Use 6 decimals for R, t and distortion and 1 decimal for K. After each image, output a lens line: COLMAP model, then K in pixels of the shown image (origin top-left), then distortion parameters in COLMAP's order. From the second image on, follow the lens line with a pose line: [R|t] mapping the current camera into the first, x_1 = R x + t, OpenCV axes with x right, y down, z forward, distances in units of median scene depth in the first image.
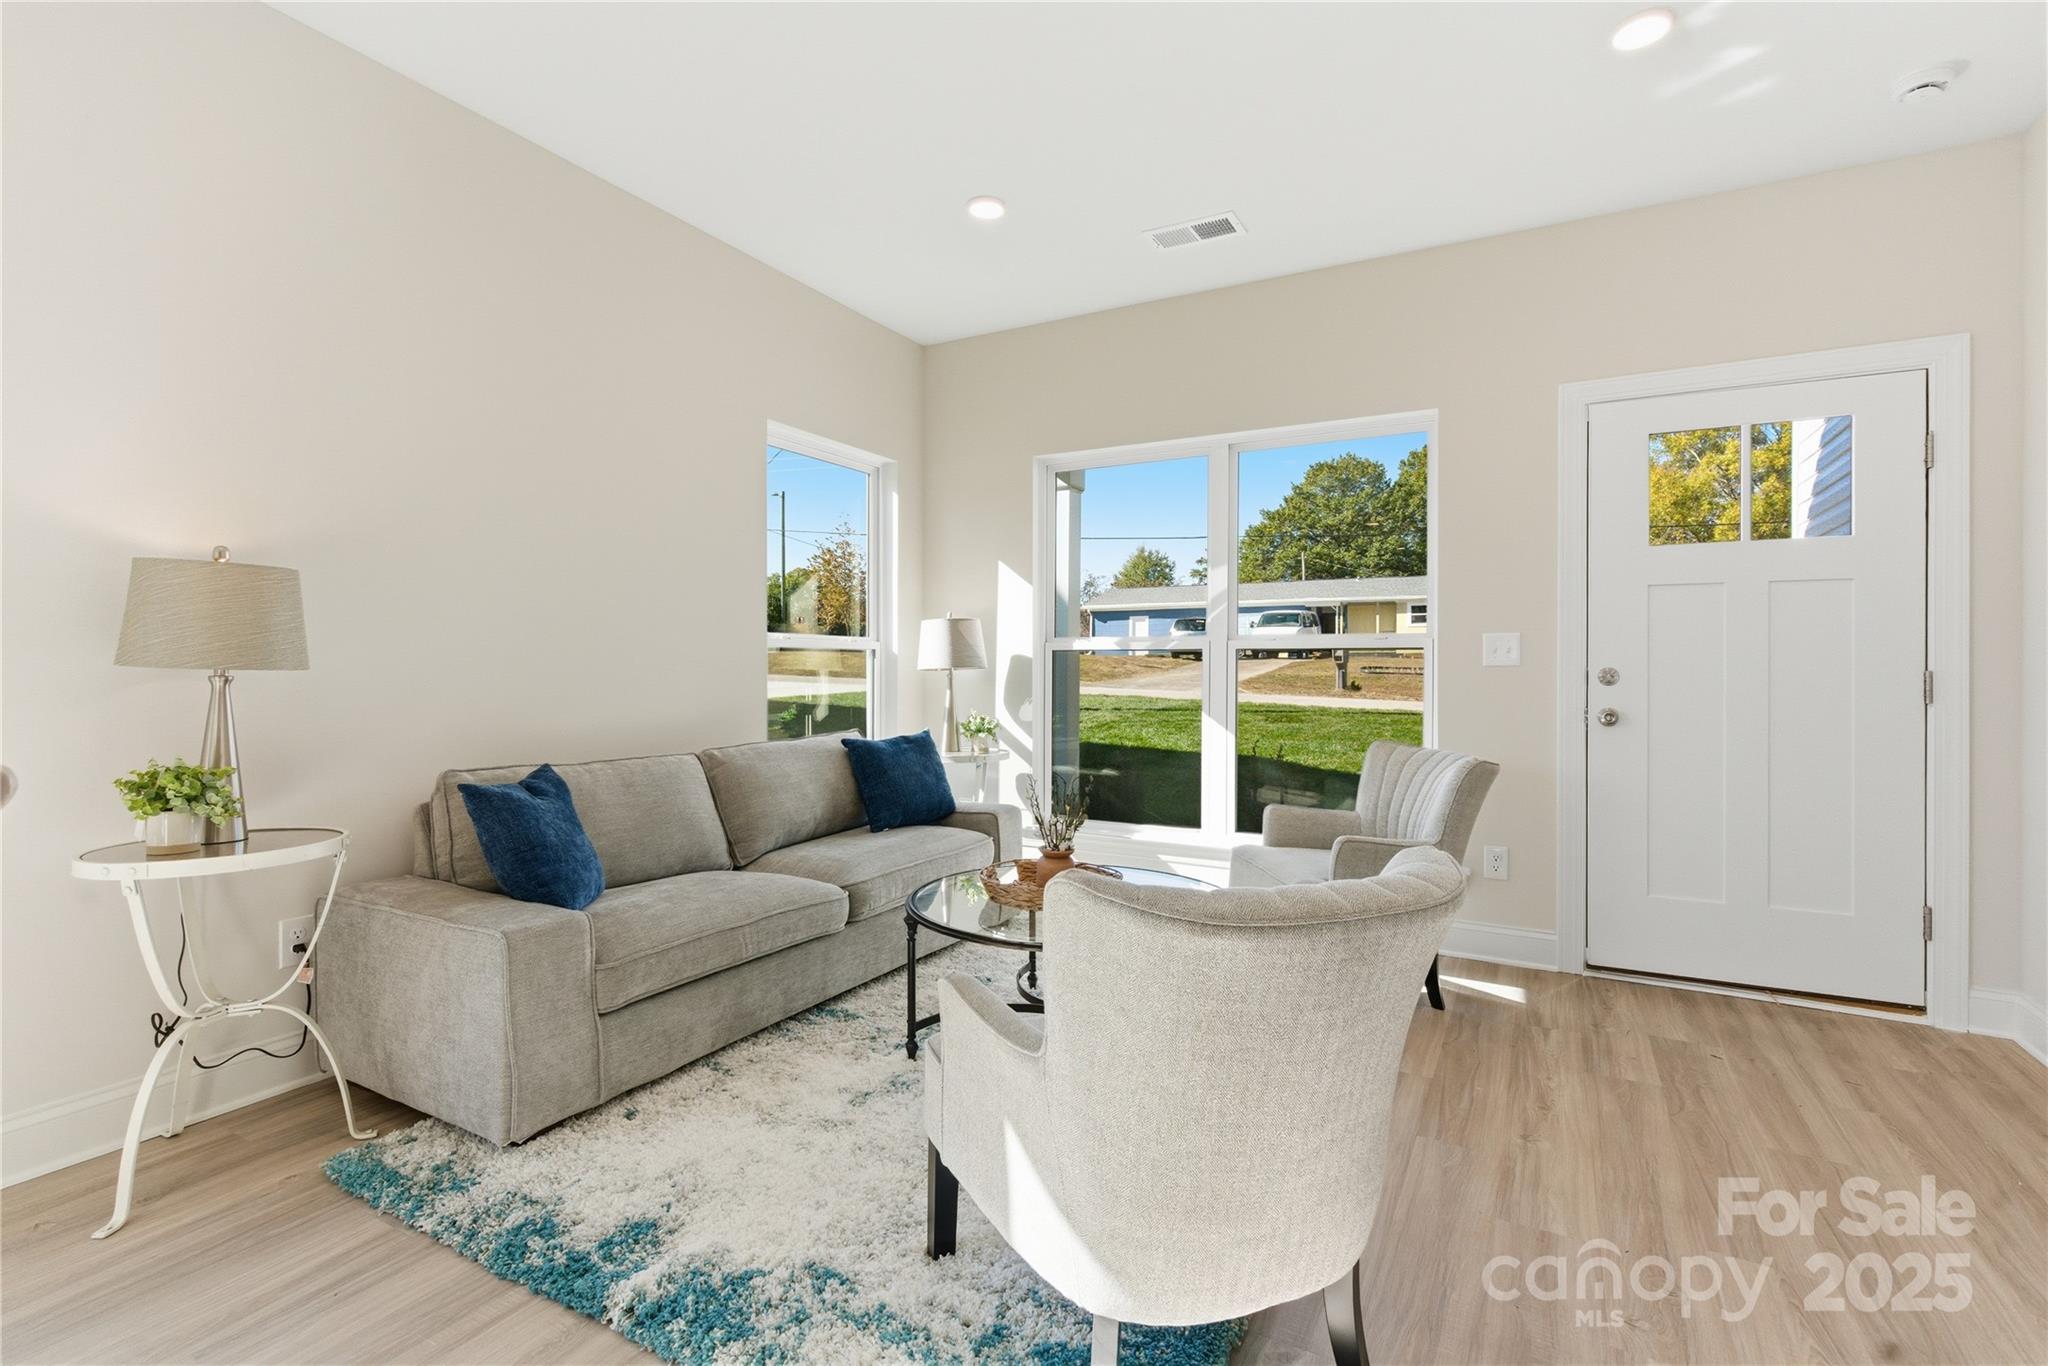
lens RADIAL K [[937.8, 0, 1024.2], [0, 937.8, 664.3], [0, 0, 1]] dist [0.001521, -0.000039]
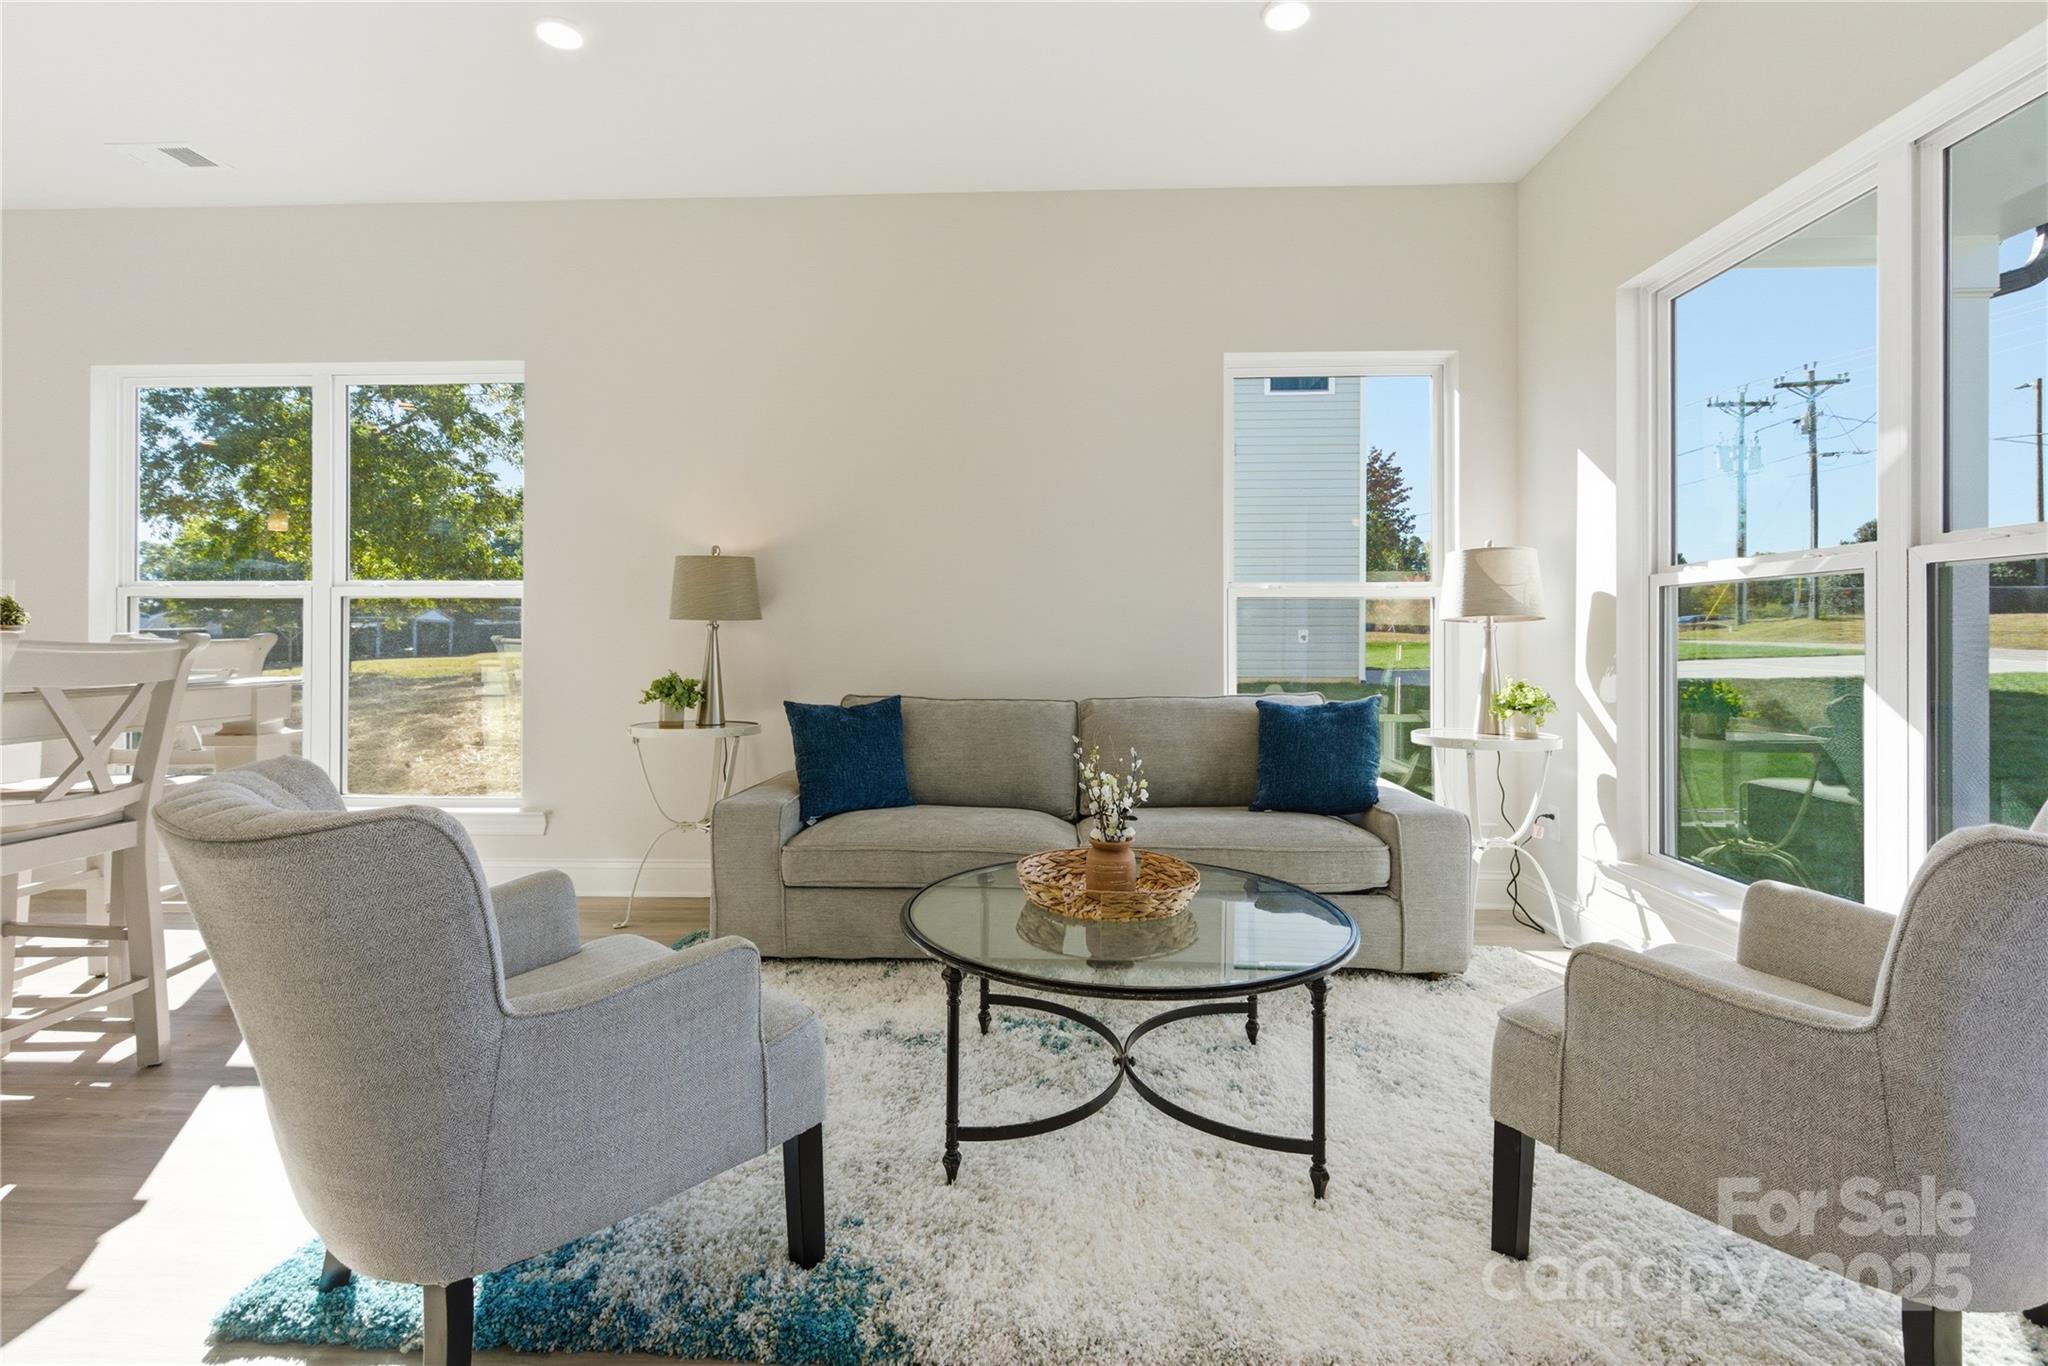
lens RADIAL K [[948.3, 0, 1022.7], [0, 948.3, 631.9], [0, 0, 1]] dist [0.002704, 0.000029]
pose [[0.438074, -0.013691, -0.898834, 0.541562], [0.007440, 0.999905, -0.011604, 0.027003], [0.898908, -0.001604, 0.438135, 0.453762]]
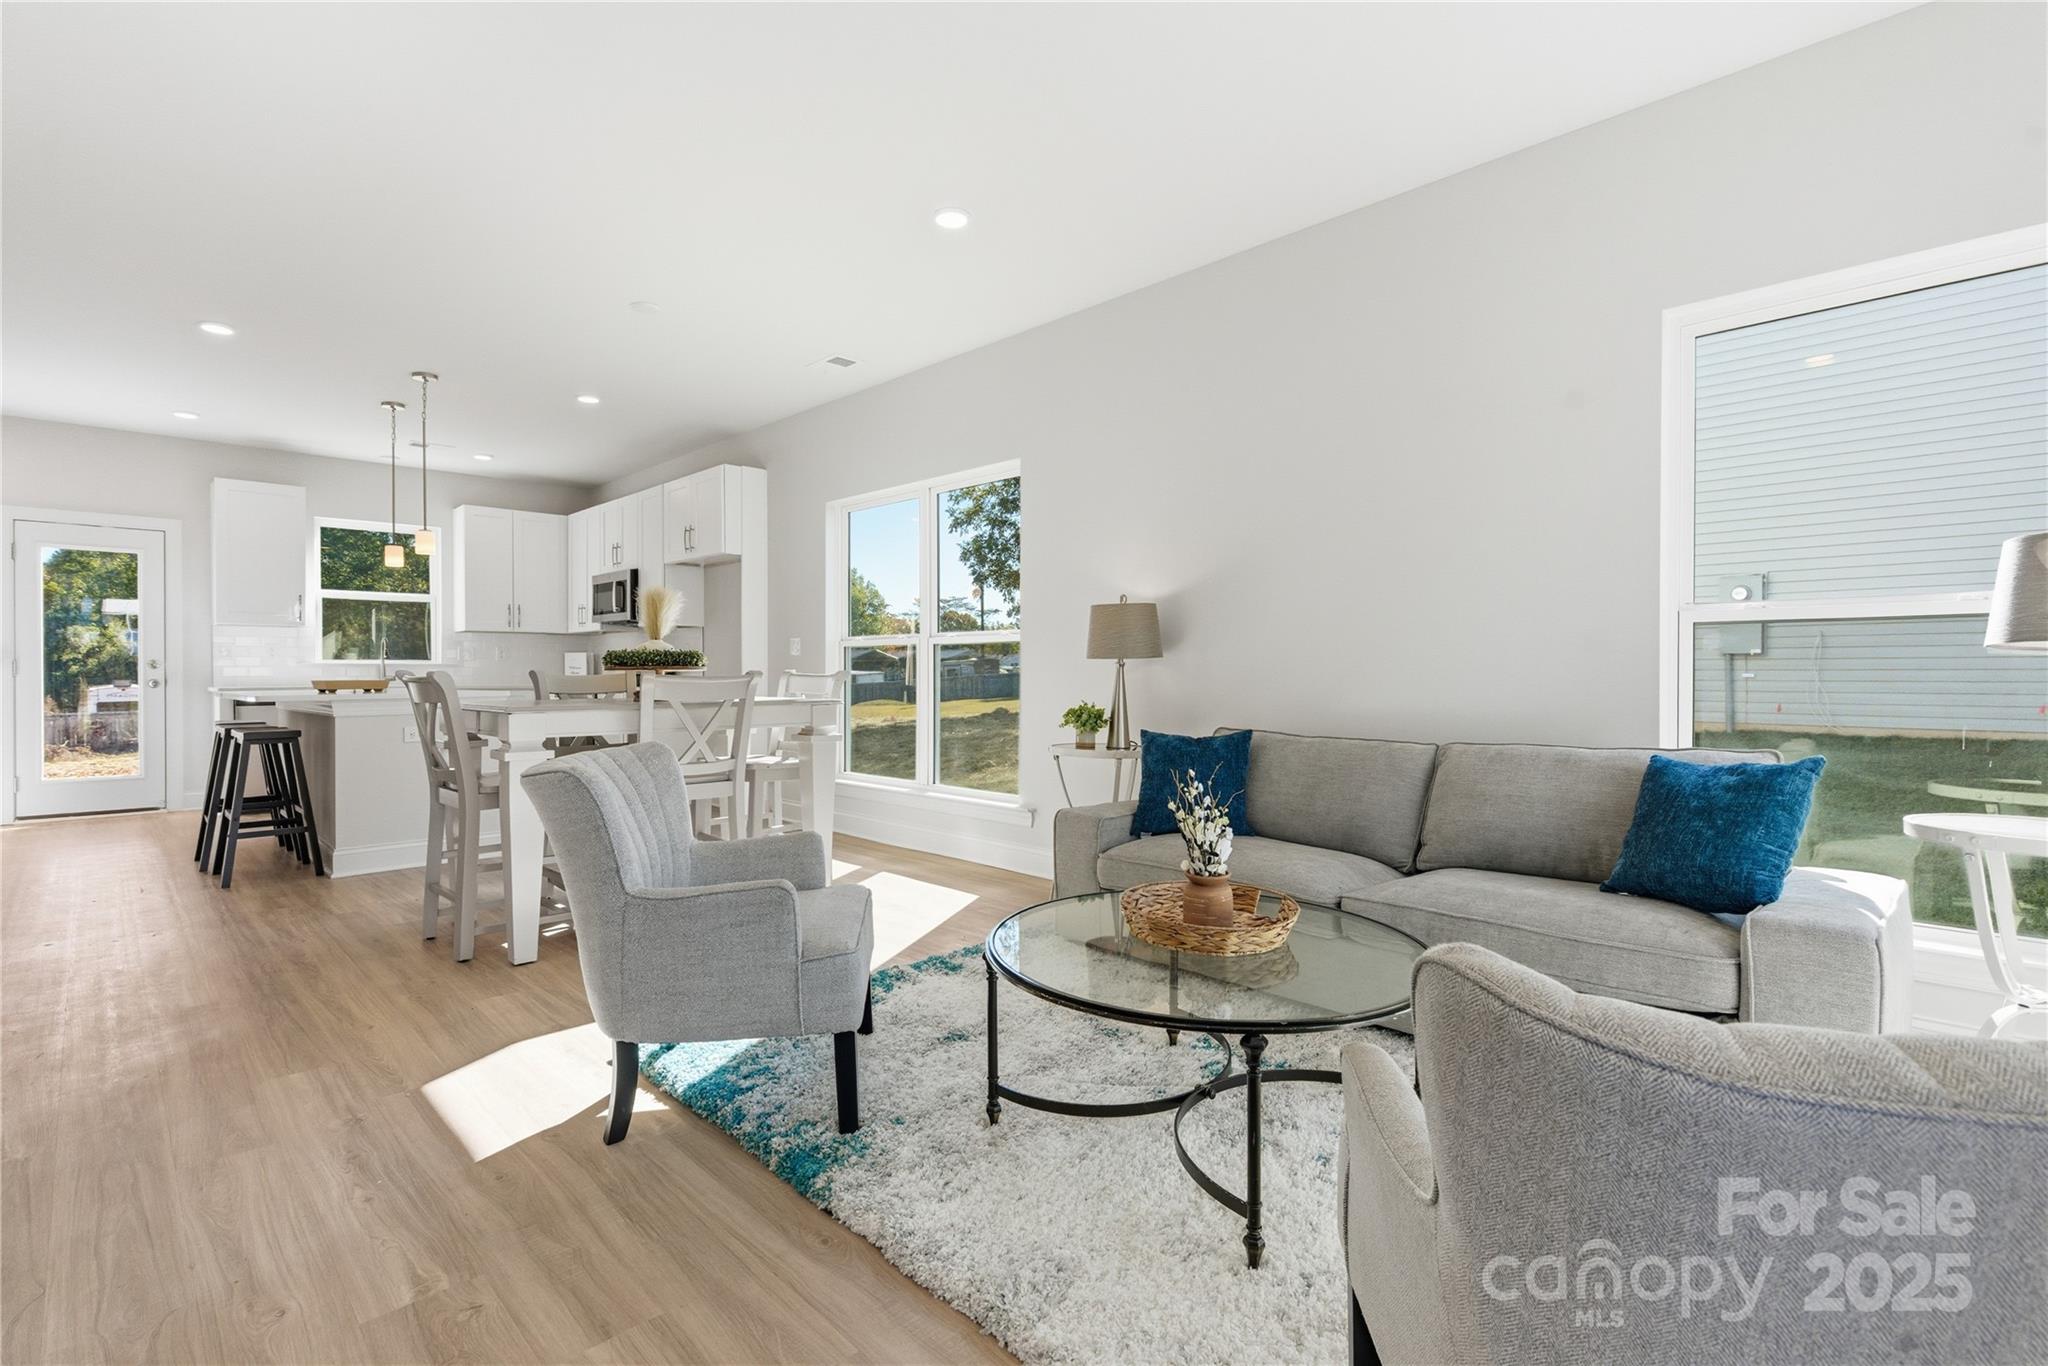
lens RADIAL K [[924.6, 0, 1024.0], [0, 924.6, 683.0], [0, 0, 1]] dist [0.003374, -0.000302]
pose [[-0.278664, 0.002183, -0.960386, 0.626780], [0.000261, 0.999998, 0.002198, 0.028016], [0.960389, 0.000361, -0.278664, 0.811321]]
